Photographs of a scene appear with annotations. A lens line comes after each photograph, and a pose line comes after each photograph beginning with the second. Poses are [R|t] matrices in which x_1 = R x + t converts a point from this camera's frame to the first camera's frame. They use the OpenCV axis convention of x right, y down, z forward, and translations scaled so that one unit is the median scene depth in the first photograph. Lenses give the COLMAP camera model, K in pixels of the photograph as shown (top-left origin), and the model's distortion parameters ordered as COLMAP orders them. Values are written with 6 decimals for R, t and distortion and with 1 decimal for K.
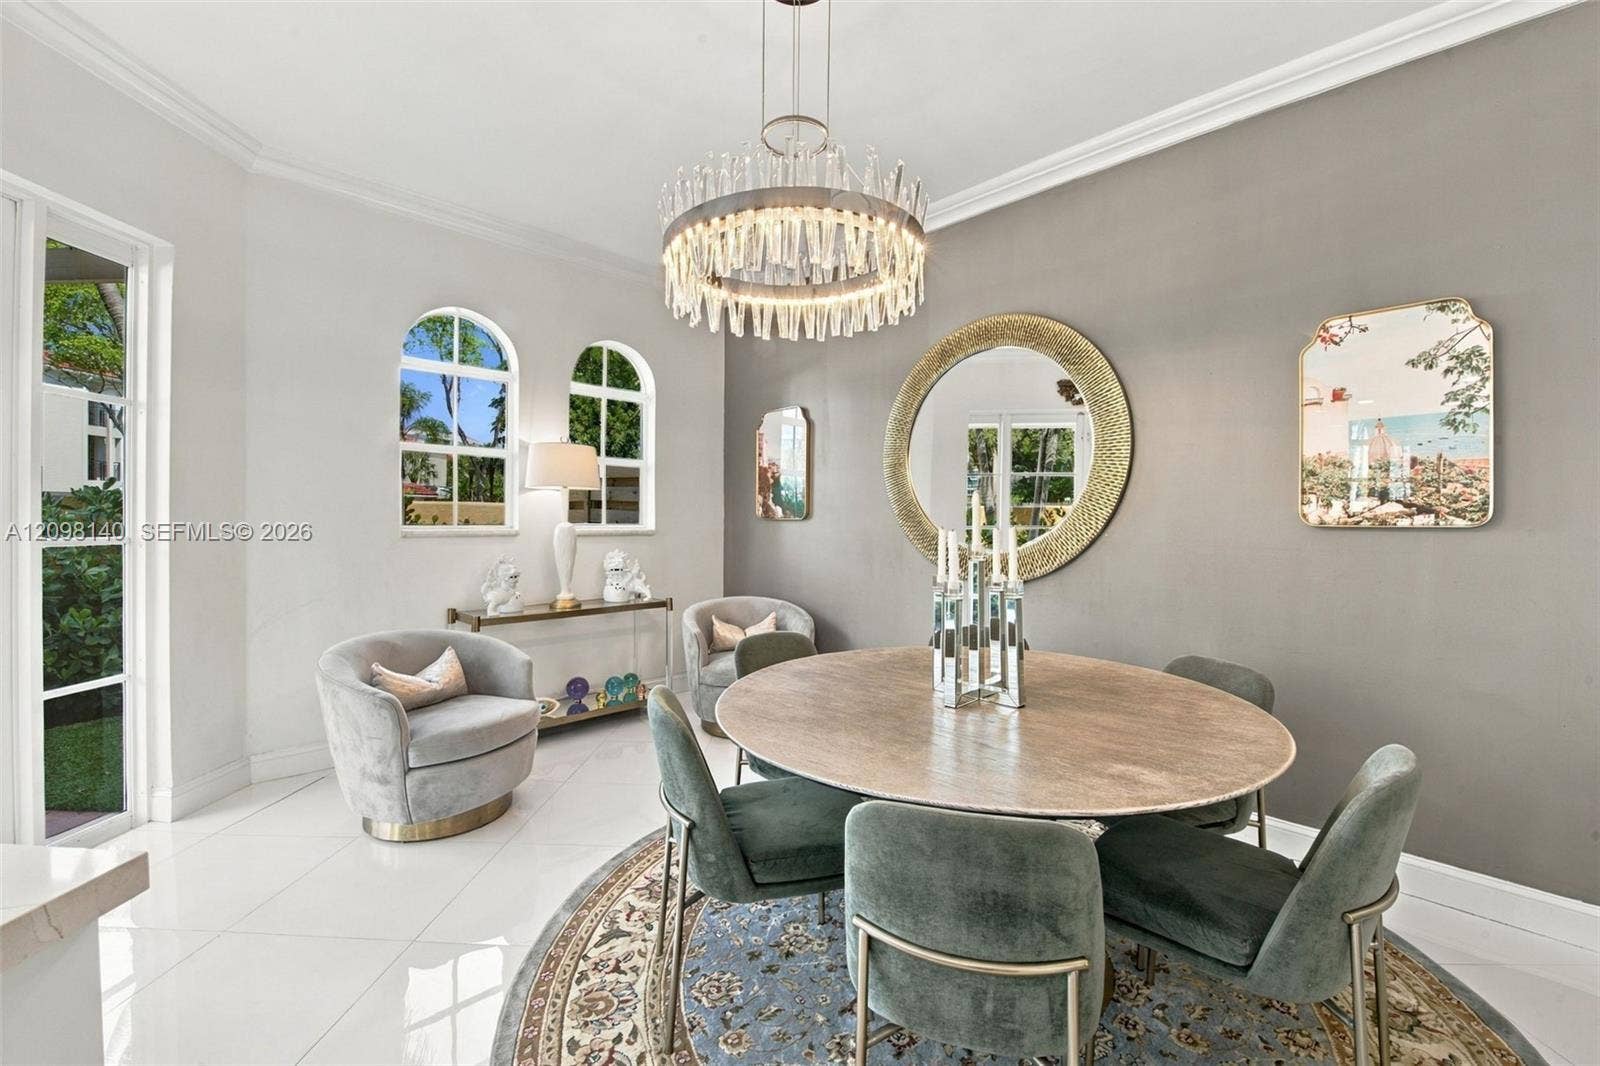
lens RADIAL K [[675.6, 0, 811.5], [0, 675.6, 521.7], [0, 0, 1]] dist [0.000079, -0.006508]
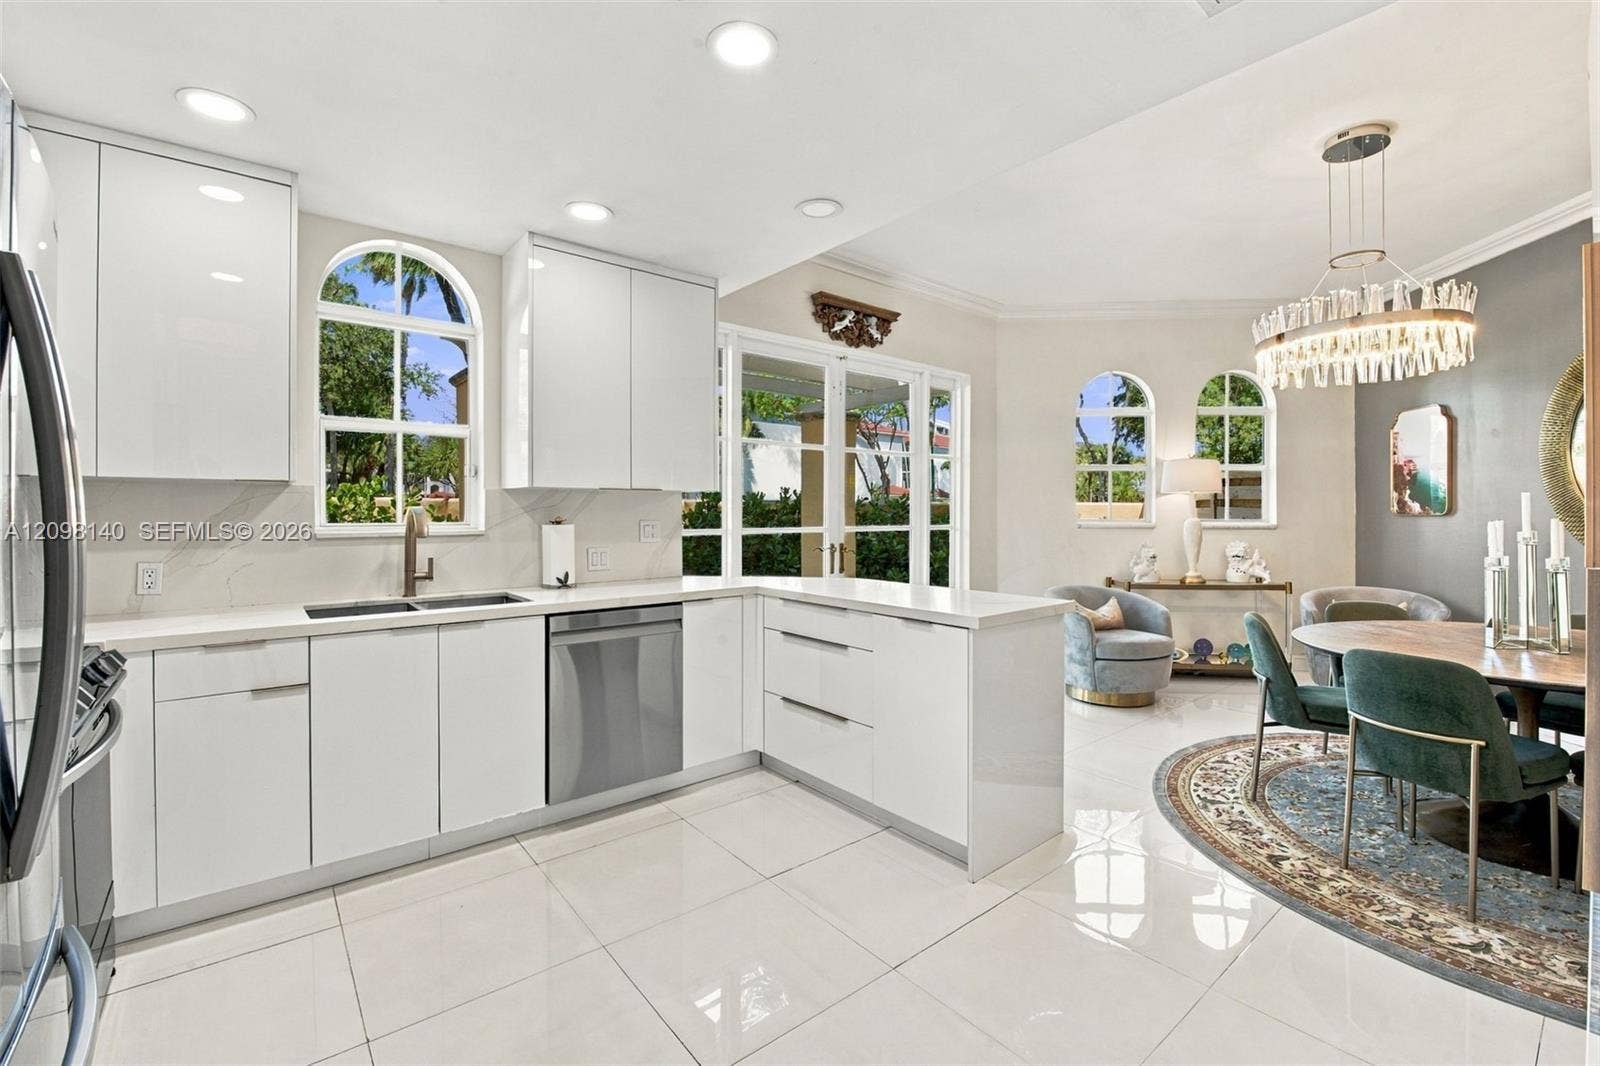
lens RADIAL K [[675.6, 0, 811.5], [0, 675.6, 521.7], [0, 0, 1]] dist [0.000079, -0.006508]
pose [[0.650991, 0.004584, -0.759072, 0.140453], [-0.001118, 0.999986, 0.005080, 0.002740], [0.759085, -0.002459, 0.650987, -0.395348]]
